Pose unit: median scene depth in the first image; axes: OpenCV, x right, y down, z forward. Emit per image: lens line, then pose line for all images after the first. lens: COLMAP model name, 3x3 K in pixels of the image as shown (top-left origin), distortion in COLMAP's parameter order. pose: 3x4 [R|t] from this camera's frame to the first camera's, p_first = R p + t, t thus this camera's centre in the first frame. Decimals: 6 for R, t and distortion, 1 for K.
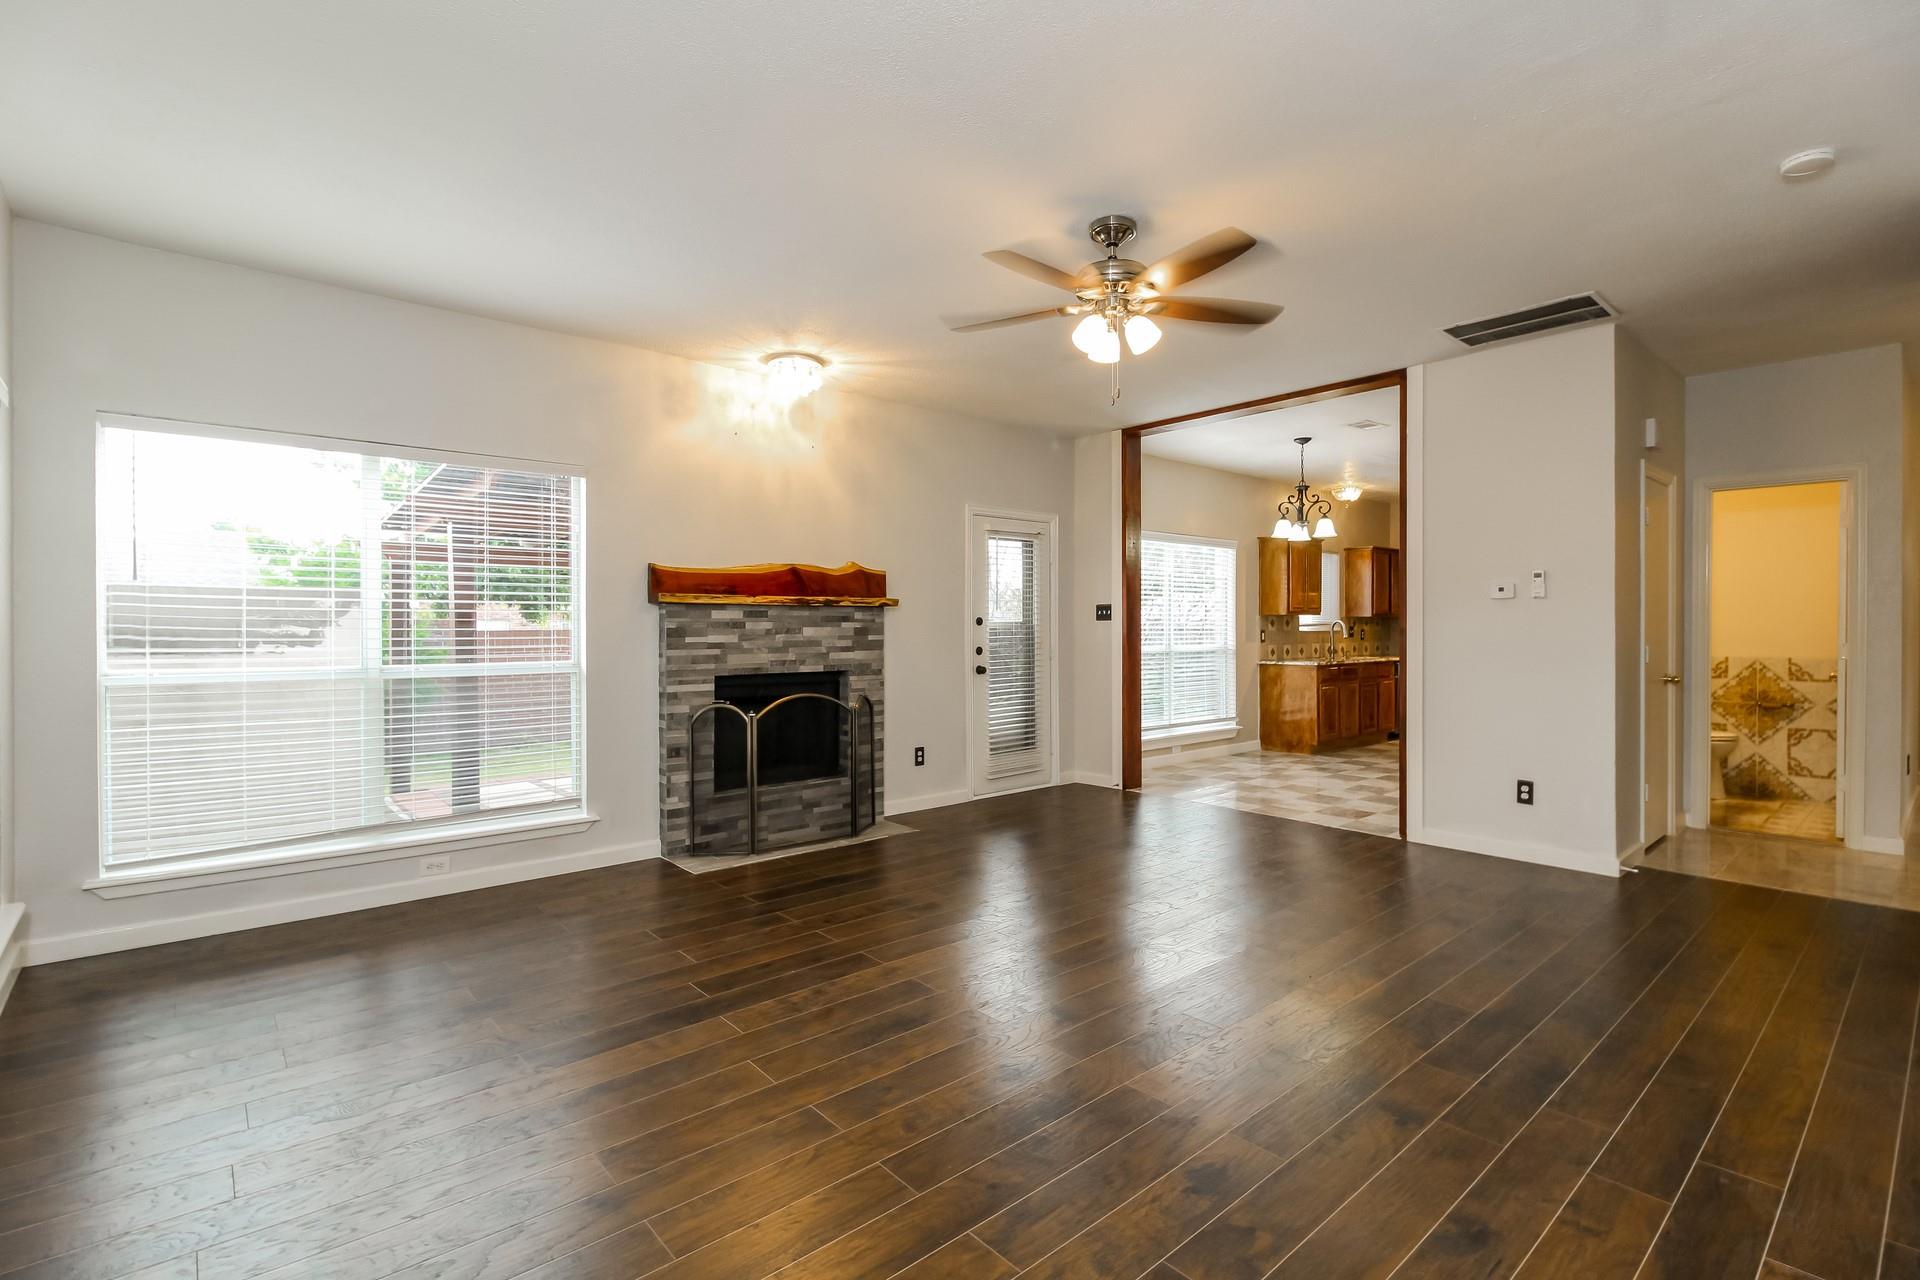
lens RADIAL K [[890.5, 0, 966.8], [0, 890.5, 627.6], [0, 0, 1]] dist [0.005784, -0.001290]
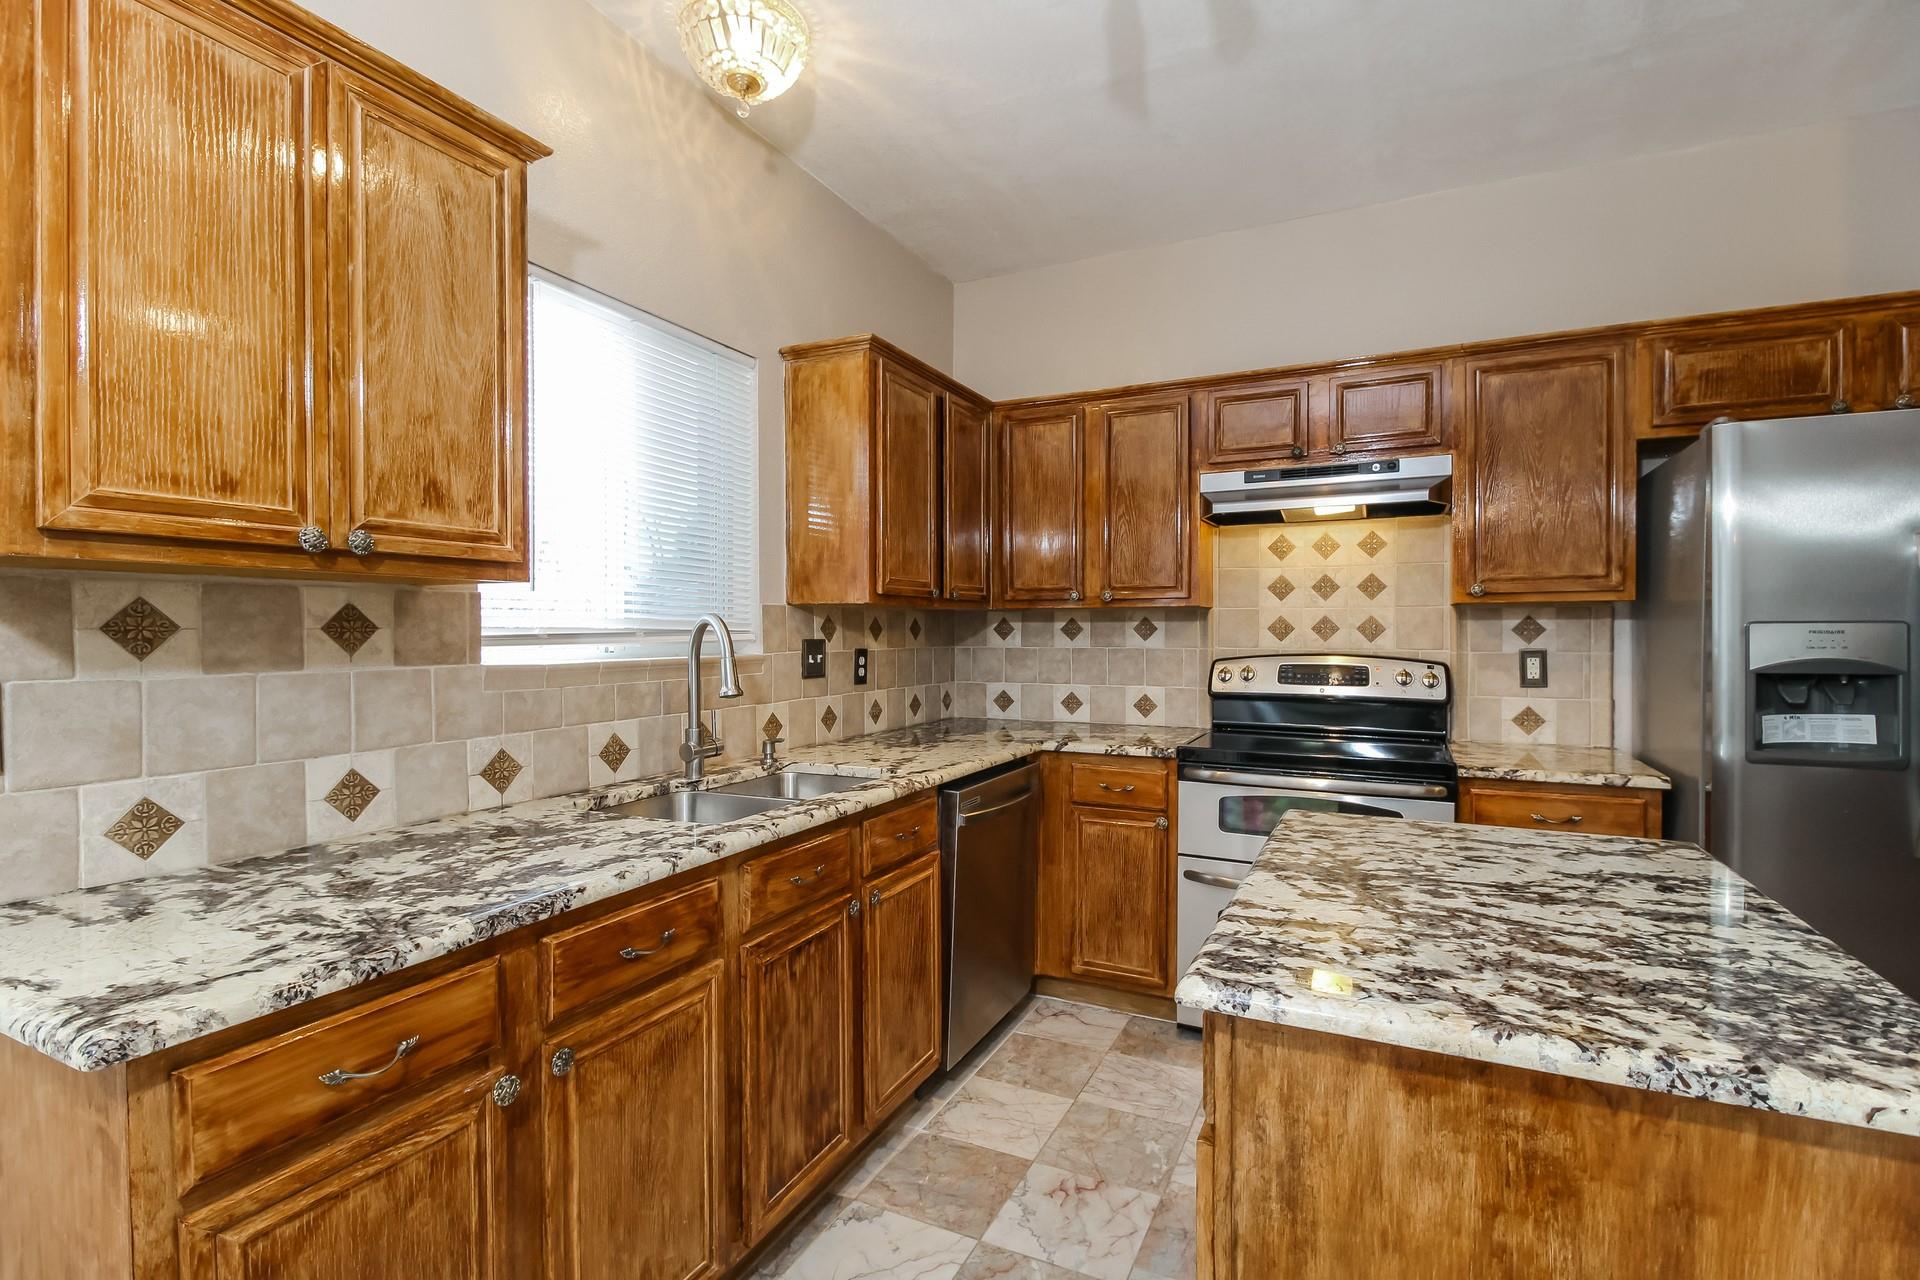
lens RADIAL K [[890.5, 0, 954.8], [0, 890.5, 634.6], [0, 0, 1]] dist [0.005784, -0.001290]
pose [[0.924524, -0.001625, 0.381121, 0.423400], [-0.000407, 0.999986, 0.005249, -0.005018], [-0.381124, -0.005008, 0.924510, 0.837613]]
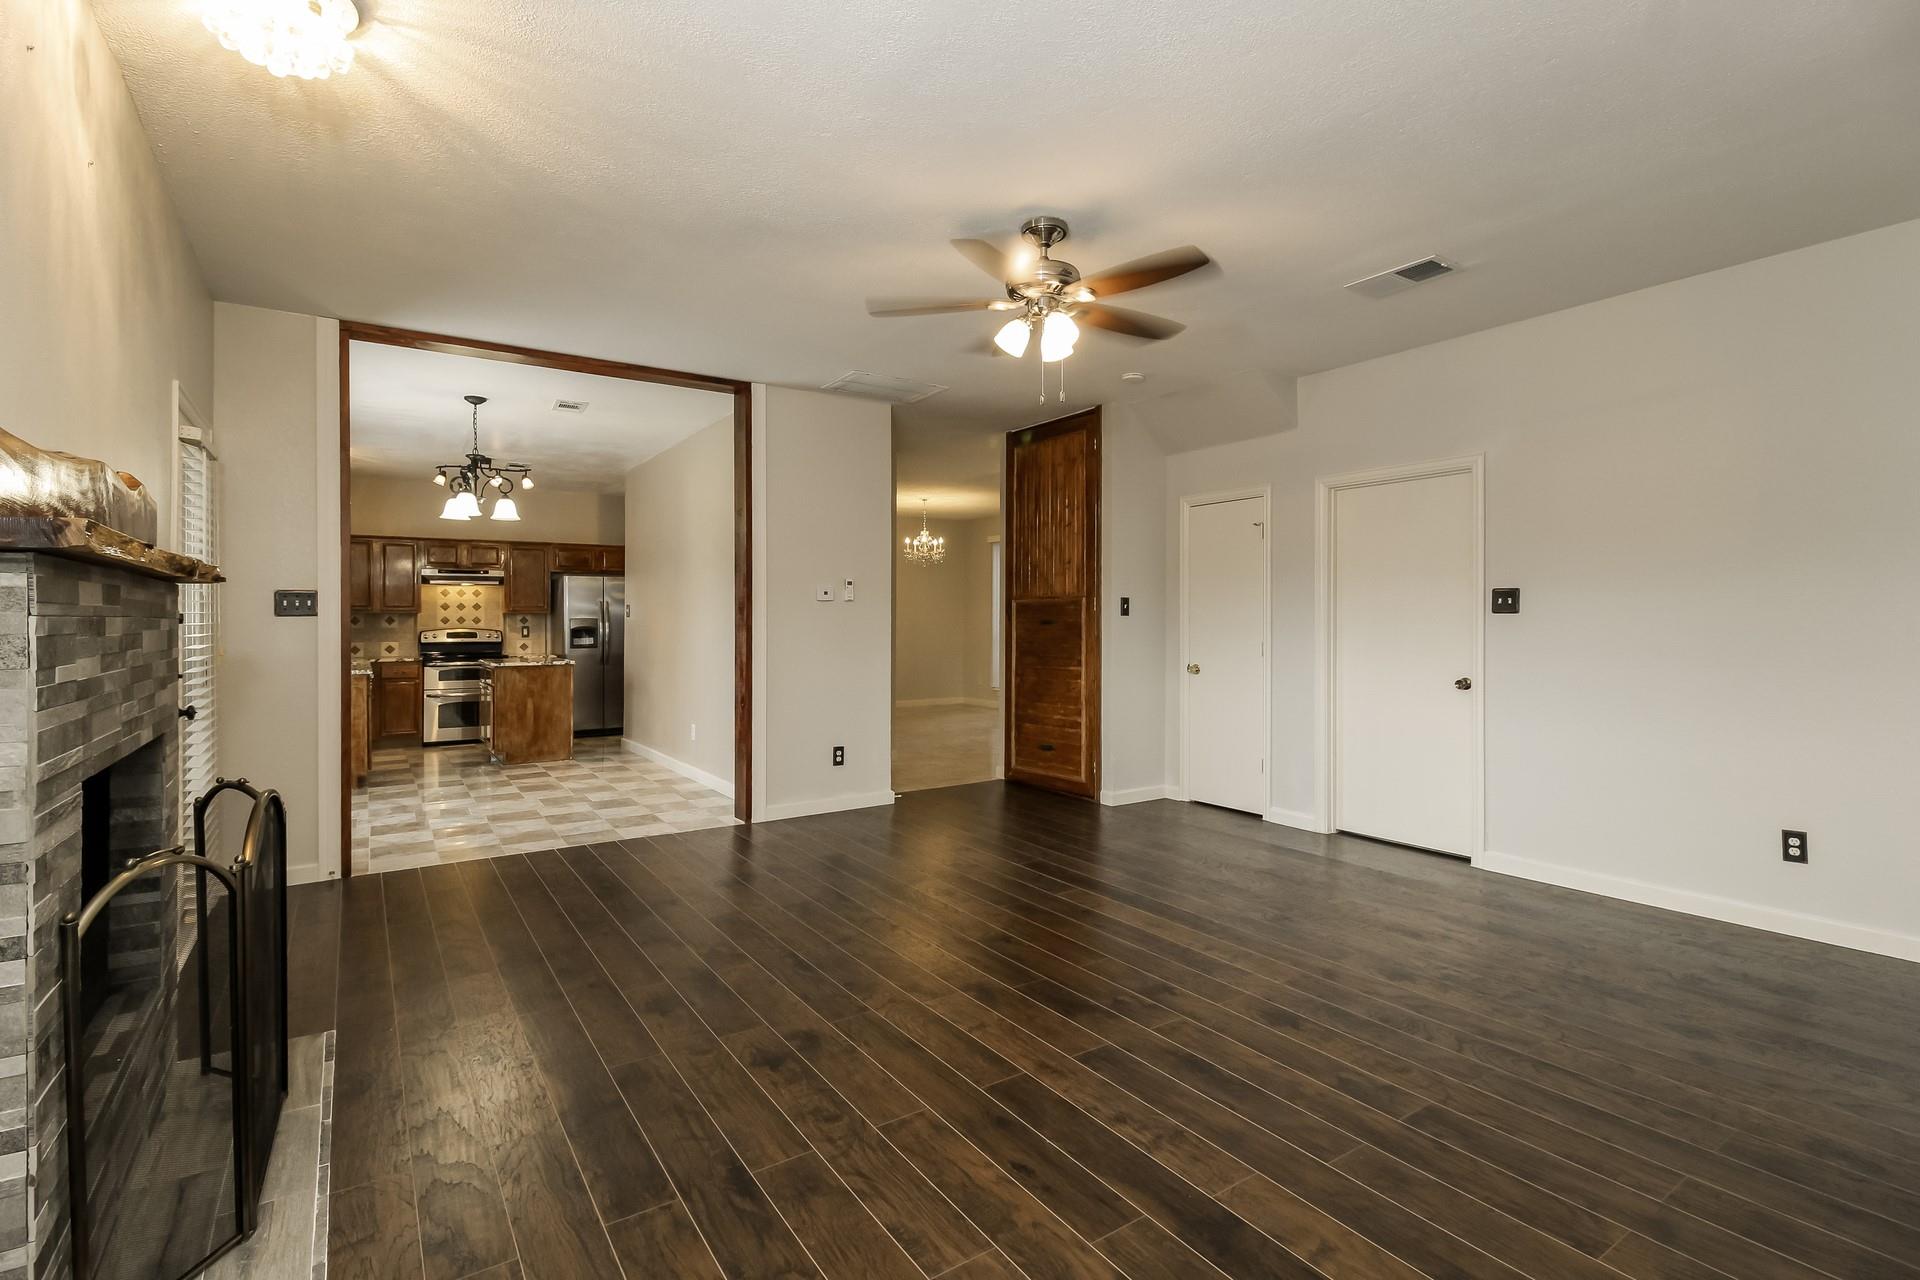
lens RADIAL K [[890.5, 0, 972.8], [0, 890.5, 622.4], [0, 0, 1]] dist [0.005784, -0.001290]
pose [[0.118946, -0.001953, 0.992899, -0.317357], [0.004258, 0.999990, 0.001457, -0.001928], [-0.992892, 0.004054, 0.118953, 0.357504]]
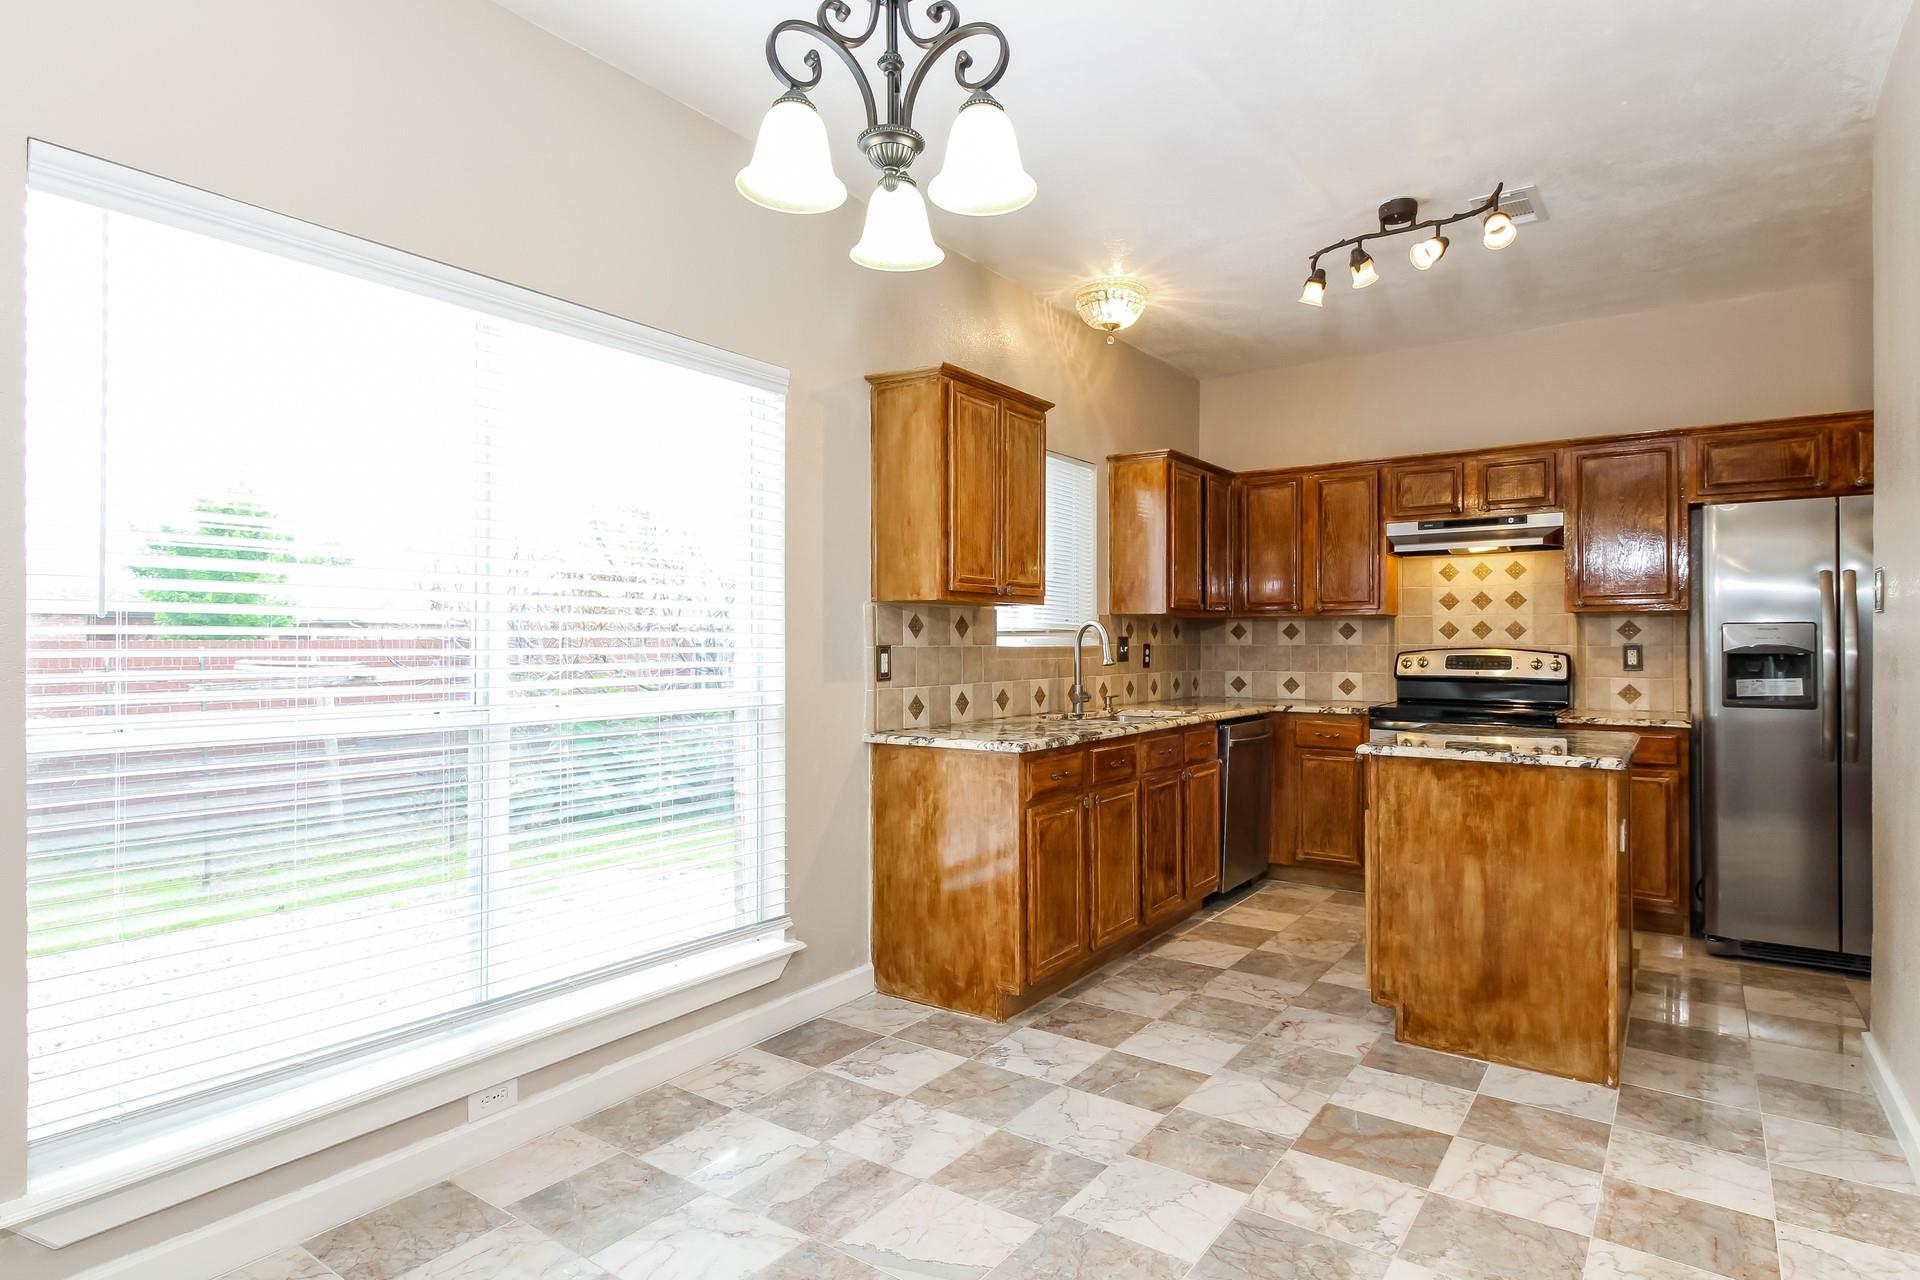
lens RADIAL K [[1027.4, 0, 946.9], [0, 1027.4, 633.6], [0, 0, 1]] dist [0.012415, -0.003701]
pose [[0.974076, 0.002901, 0.226201, 0.269310], [-0.001183, 0.999969, -0.007731, 0.001331], [-0.226216, 0.007263, 0.974050, 0.610022]]
